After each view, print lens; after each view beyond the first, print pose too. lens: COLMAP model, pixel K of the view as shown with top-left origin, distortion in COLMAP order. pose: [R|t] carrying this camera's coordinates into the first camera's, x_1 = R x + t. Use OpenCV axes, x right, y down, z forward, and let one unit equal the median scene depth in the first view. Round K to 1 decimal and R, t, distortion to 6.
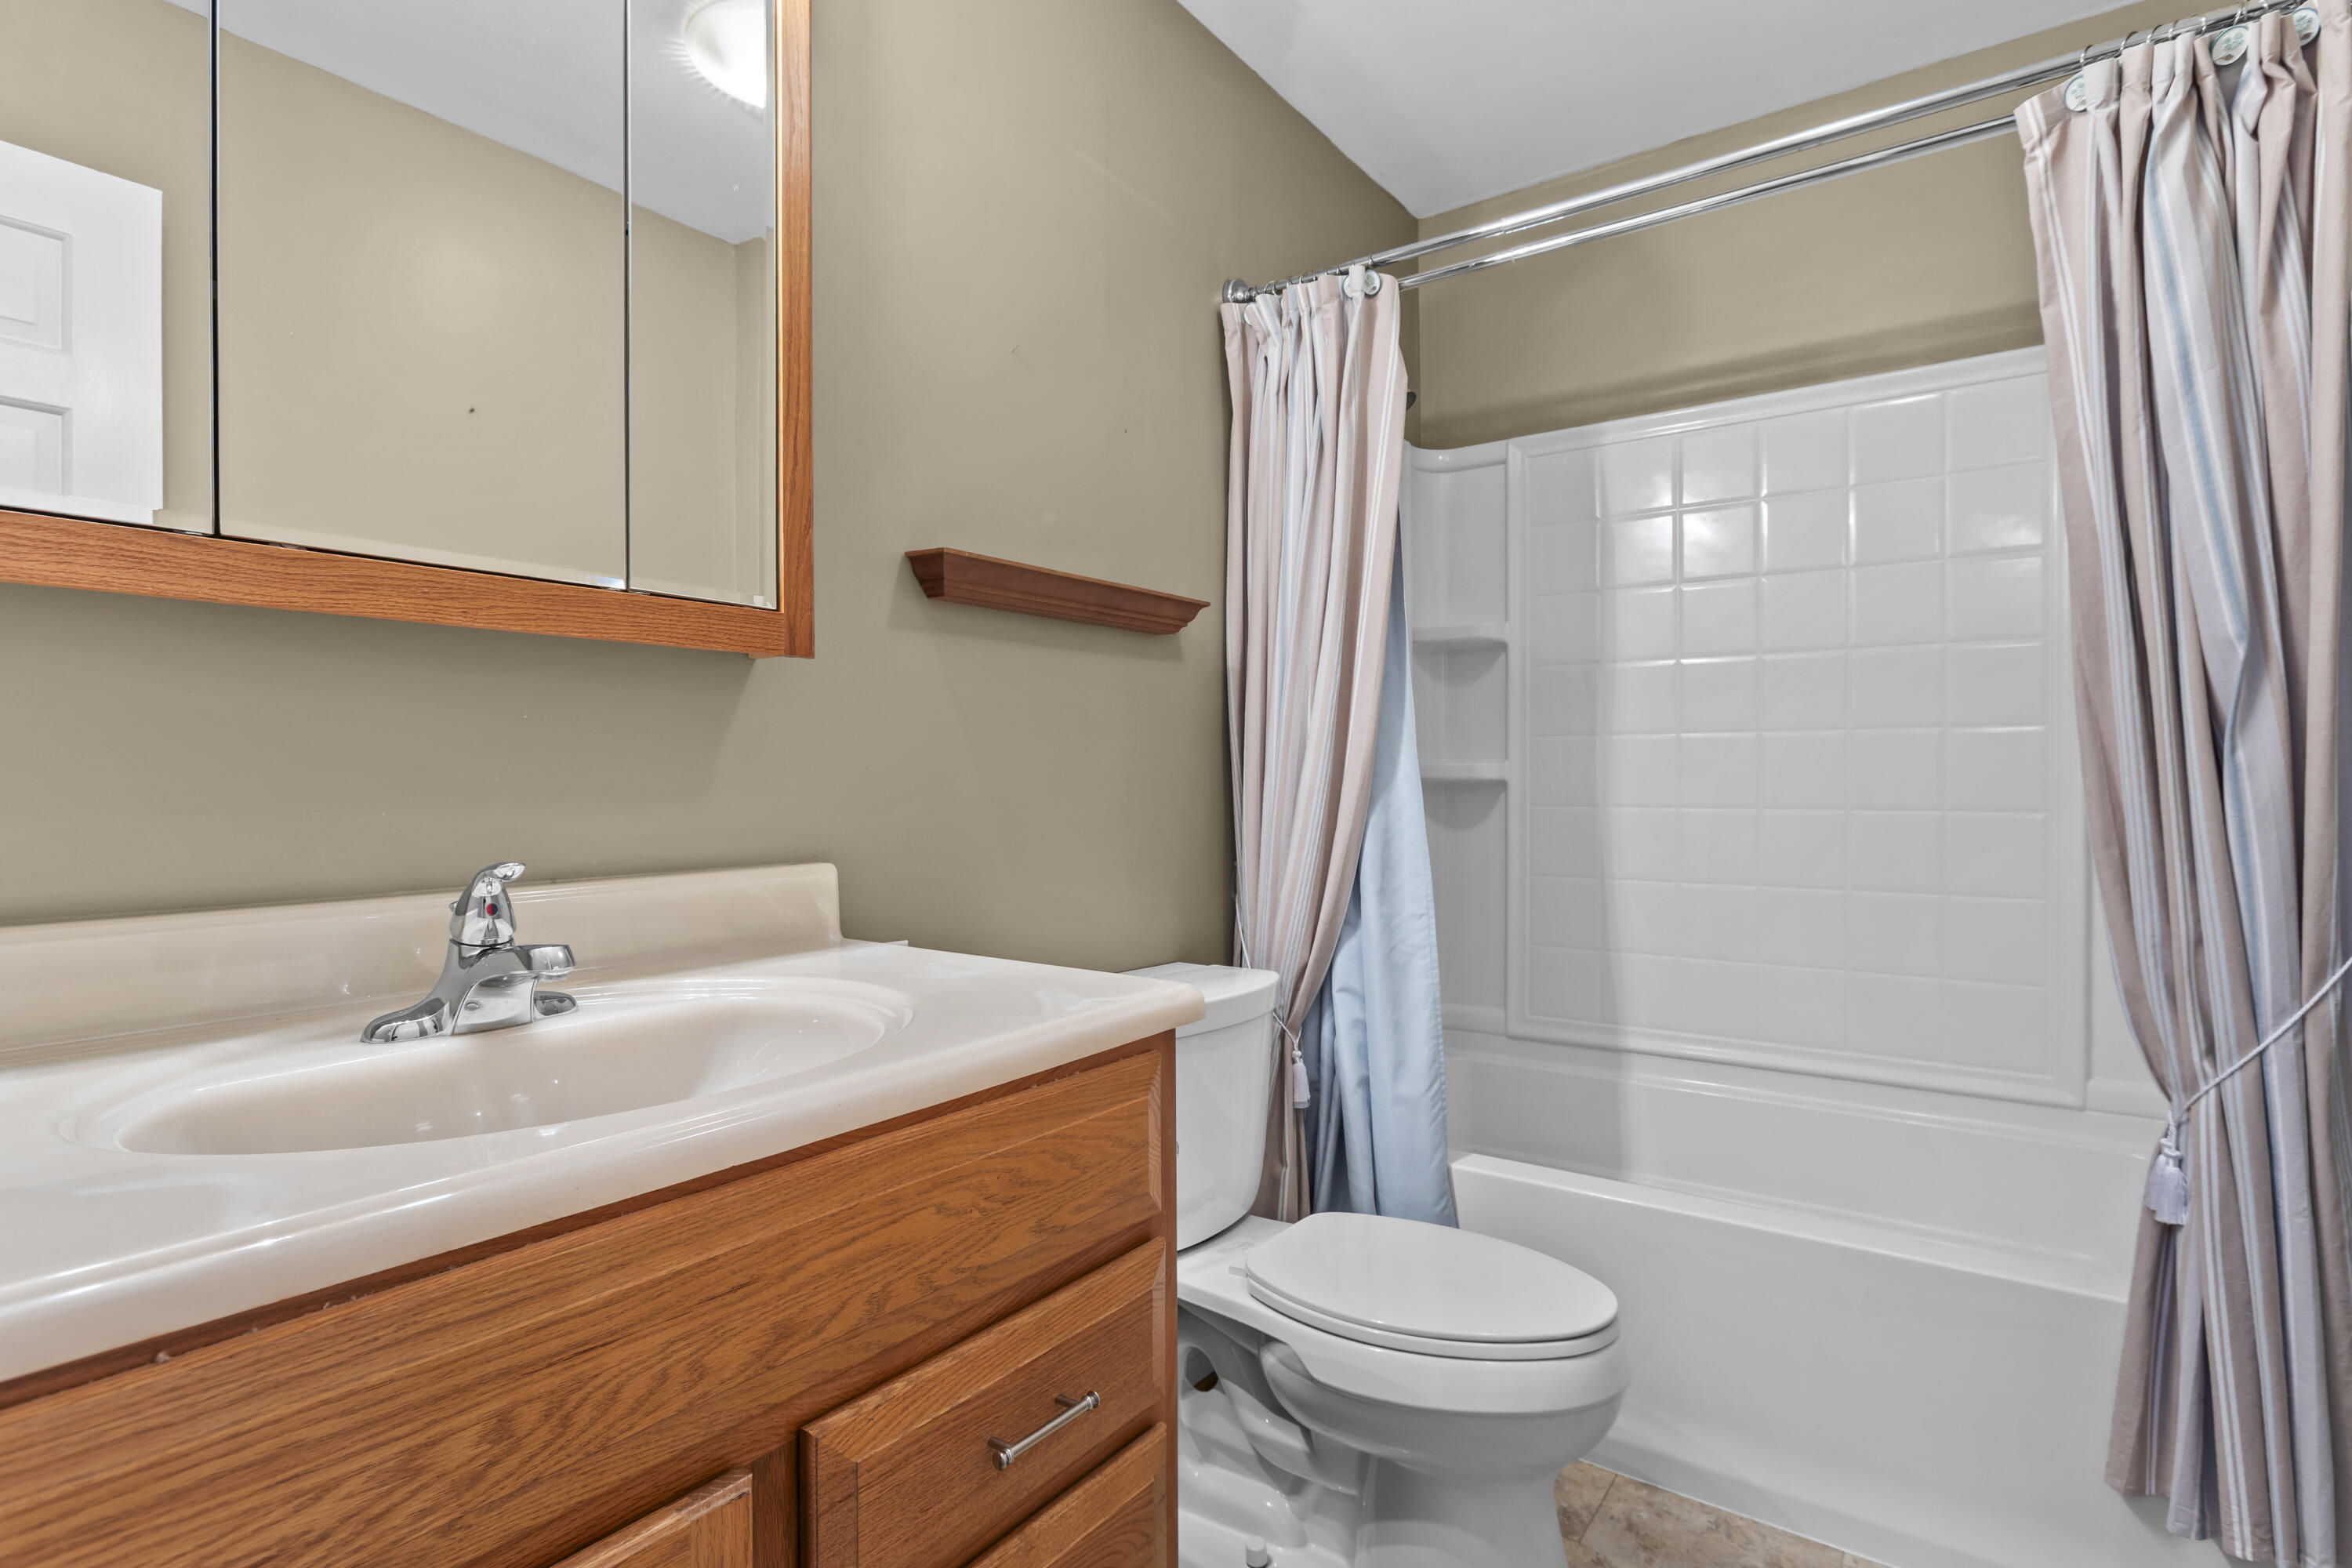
lens RADIAL K [[1198.3, 0, 1171.3], [0, 1198.3, 783.0], [0, 0, 1]] dist [0.004114, -0.002412]
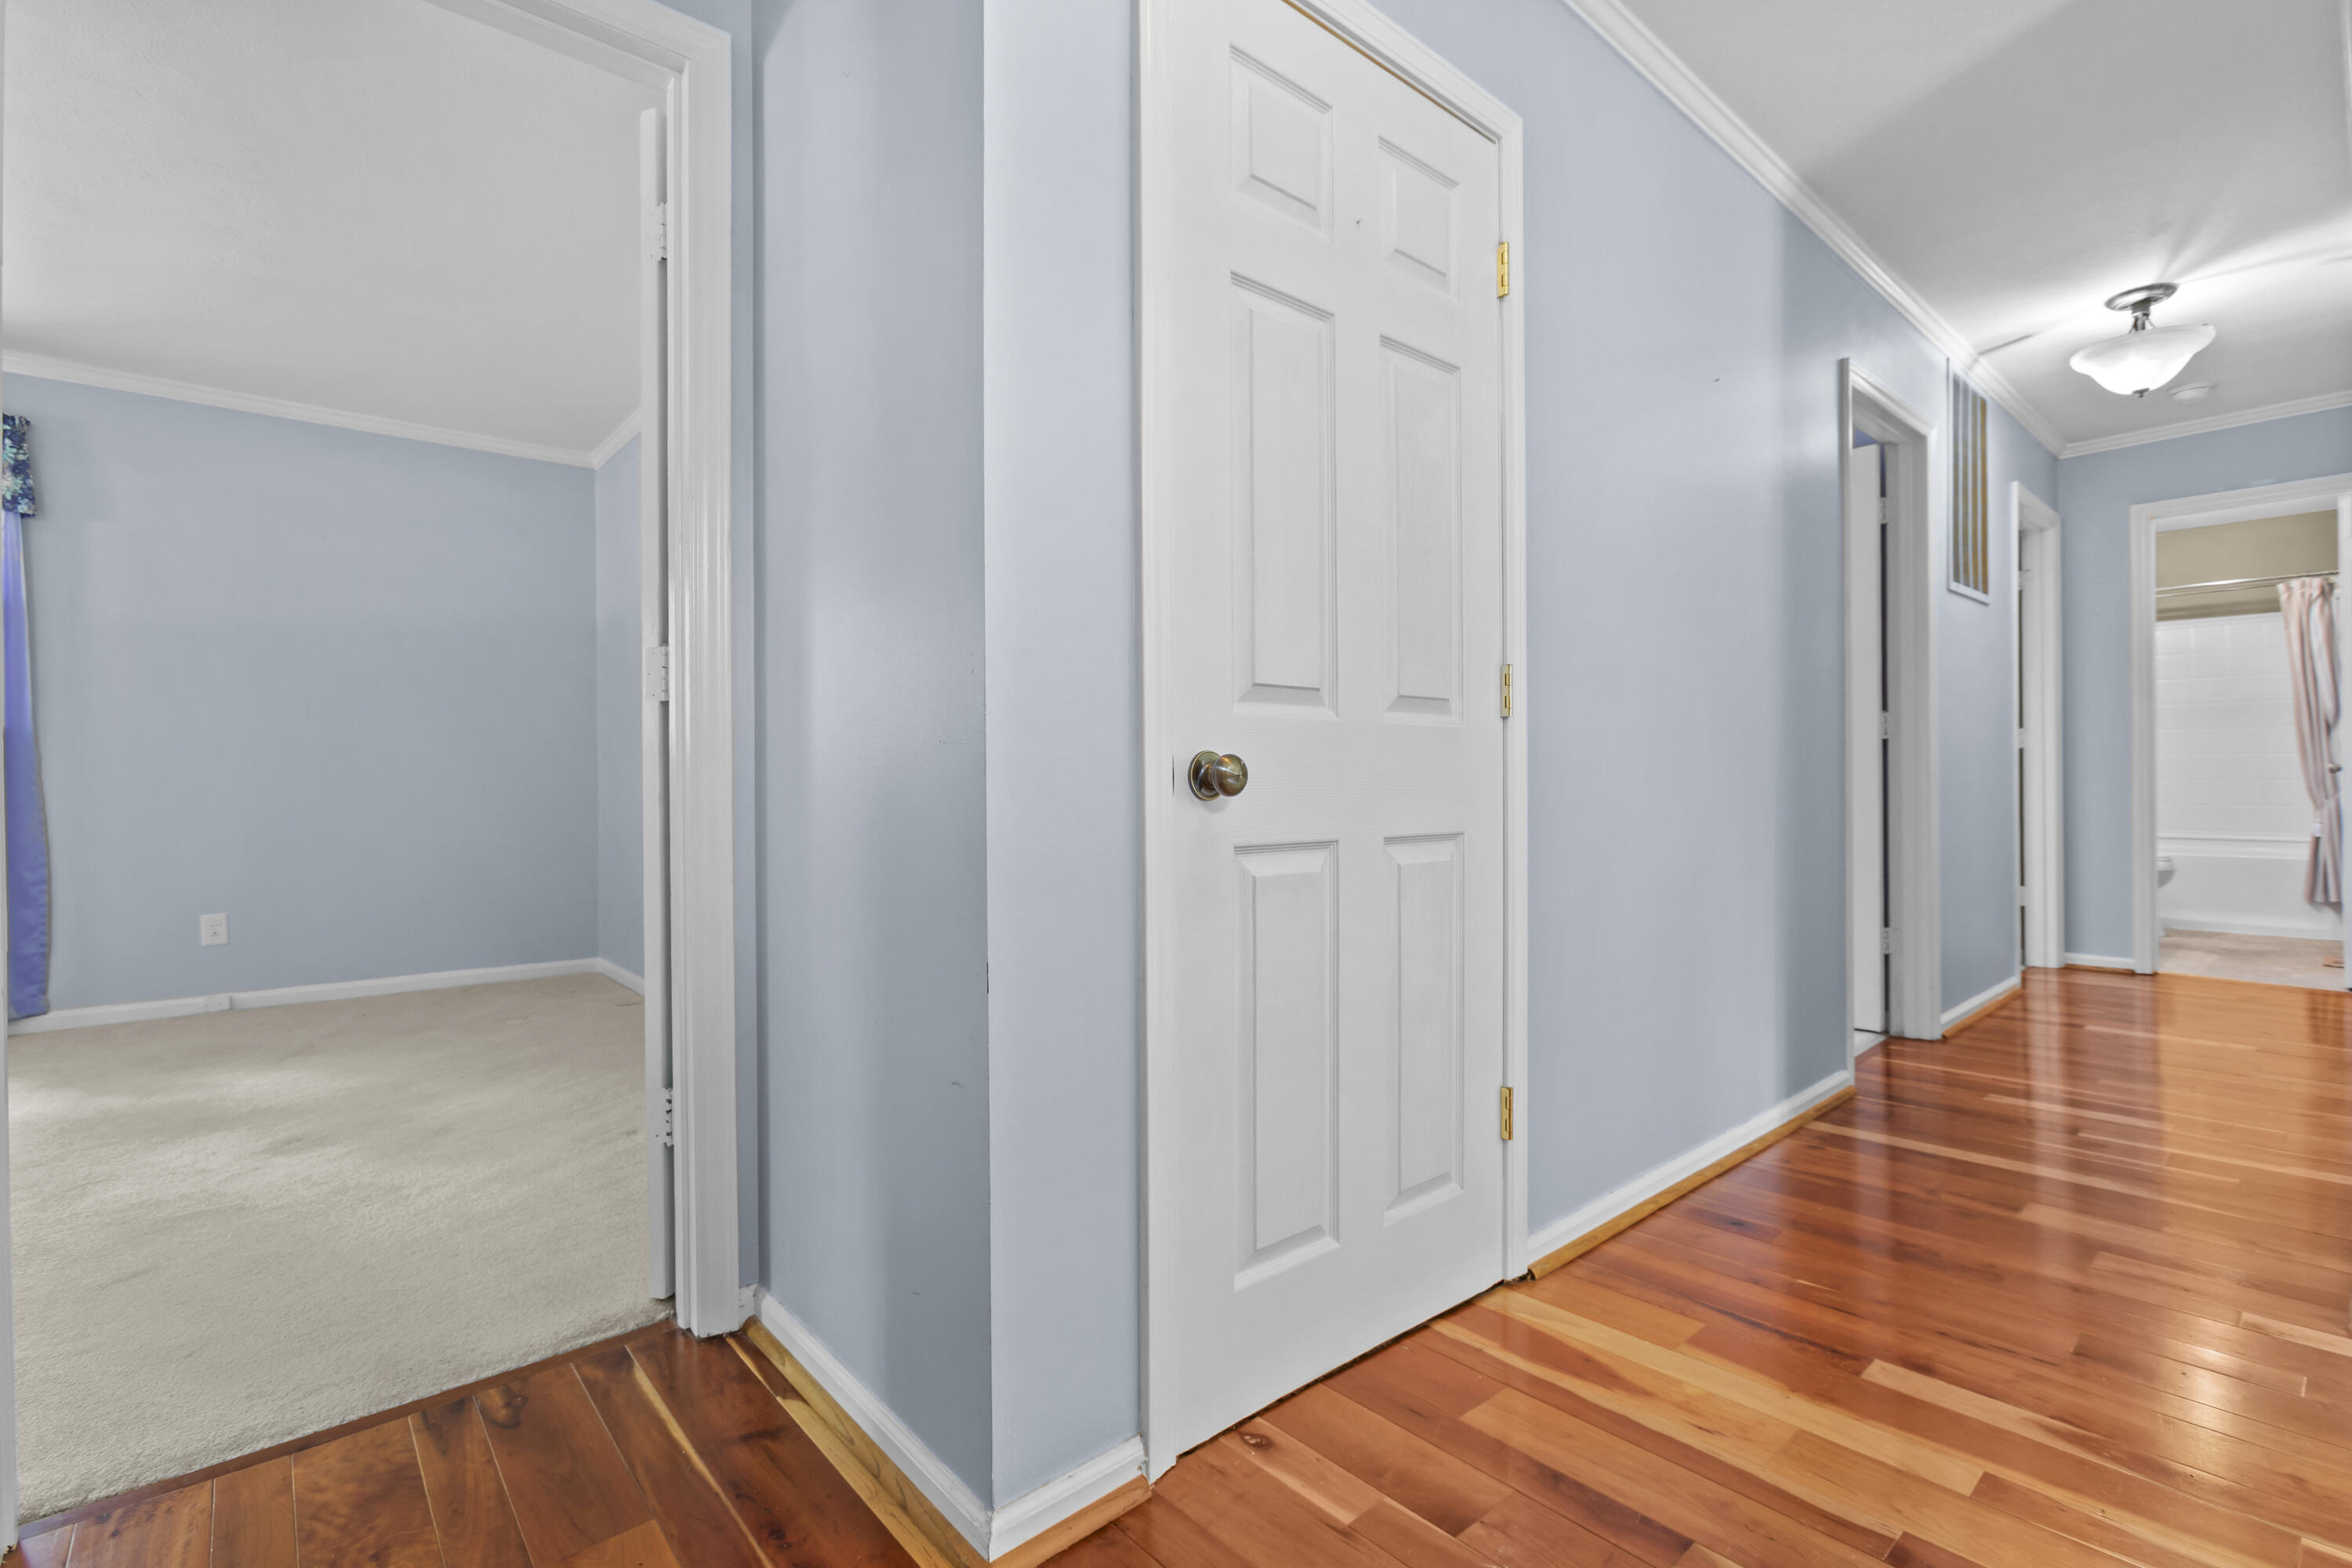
lens RADIAL K [[1055.9, 0, 1178.6], [0, 1055.9, 787.4], [0, 0, 1]] dist [-0.001009, 0.001560]
pose [[0.975910, -0.001433, -0.218170, -2.452129], [0.001725, 0.999998, 0.001148, 0.168258], [0.218168, -0.001496, 0.975910, -3.767457]]
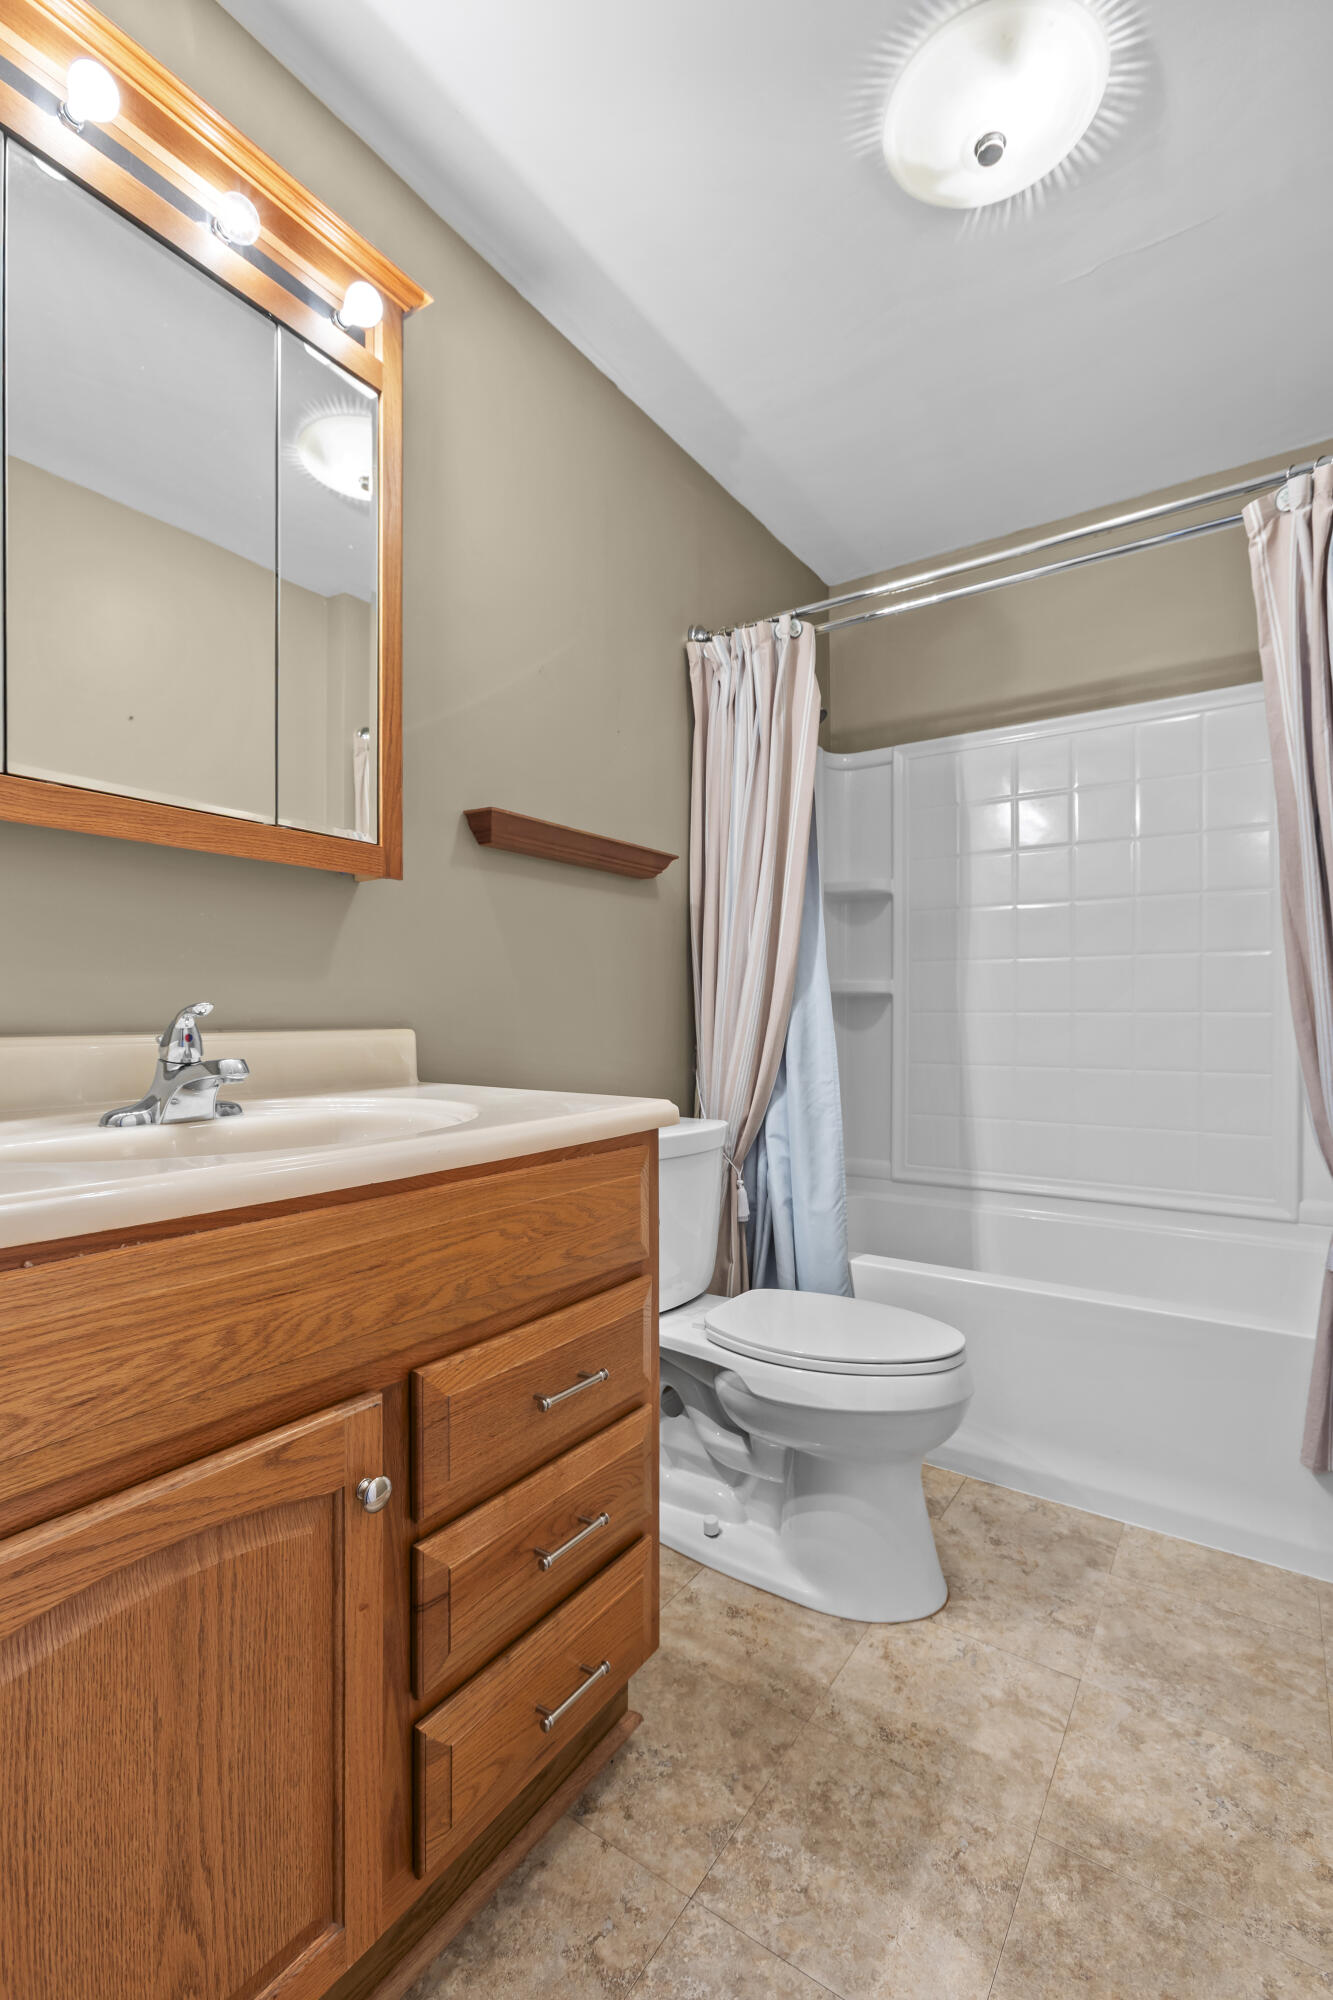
lens RADIAL K [[897.9, 0, 666.6], [0, 897.9, 1008.9], [0, 0, 1]] dist [-0.001009, 0.001560]
pose [[0.999695, 0.003197, 0.024475, -0.009980], [-0.003156, 0.999994, -0.001700, 0.041830], [-0.024480, 0.001622, 0.999699, -0.057555]]
